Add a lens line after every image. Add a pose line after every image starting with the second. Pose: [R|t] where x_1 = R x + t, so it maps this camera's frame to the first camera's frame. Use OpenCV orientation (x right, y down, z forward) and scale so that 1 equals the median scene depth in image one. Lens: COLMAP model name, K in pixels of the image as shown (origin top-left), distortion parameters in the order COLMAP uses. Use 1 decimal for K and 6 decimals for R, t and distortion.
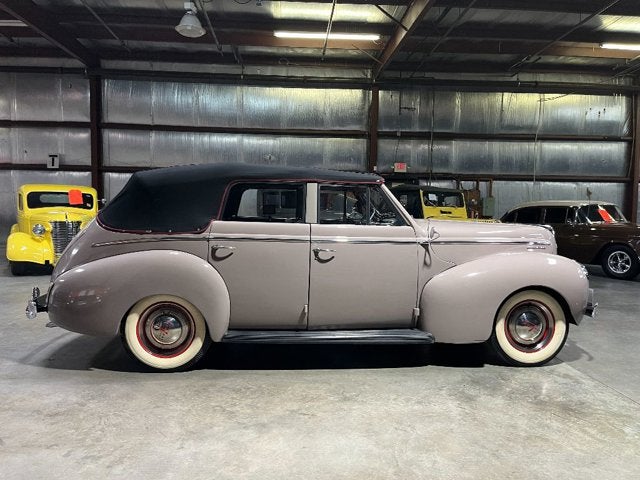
lens RADIAL K [[492.9, 0, 320.2], [0, 492.9, 238.1], [0, 0, 1]] dist [0.042748, -0.088880]
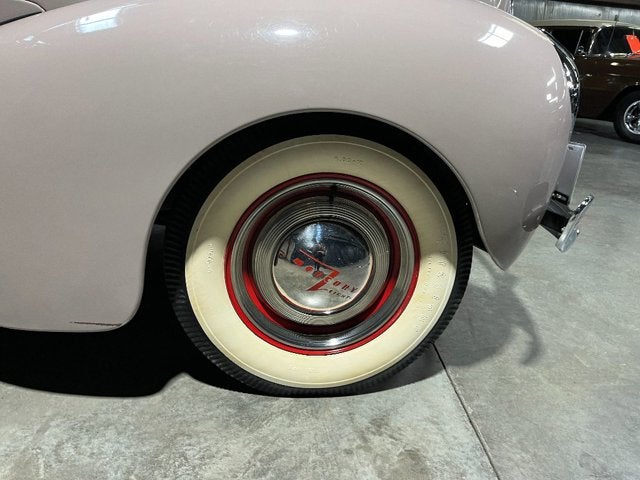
lens RADIAL K [[492.9, 0, 322.6], [0, 492.9, 243.2], [0, 0, 1]] dist [0.042748, -0.088880]
pose [[0.998172, 0.058843, 0.013815, 0.401945], [-0.060256, 0.950816, 0.303839, 0.077477], [0.004744, -0.304116, 0.952623, 0.713076]]
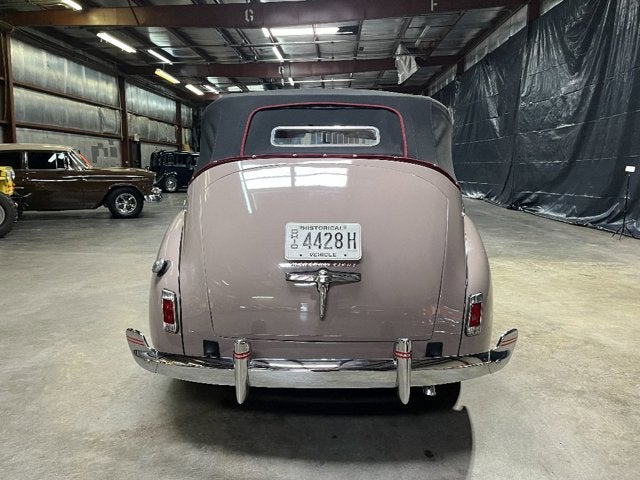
lens RADIAL K [[492.9, 0, 318.9], [0, 492.9, 242.7], [0, 0, 1]] dist [0.042748, -0.088880]
pose [[0.097498, -0.174979, 0.979733, -1.036664], [0.055872, 0.983833, 0.170151, -0.065331], [-0.993666, 0.038150, 0.105698, 1.066846]]
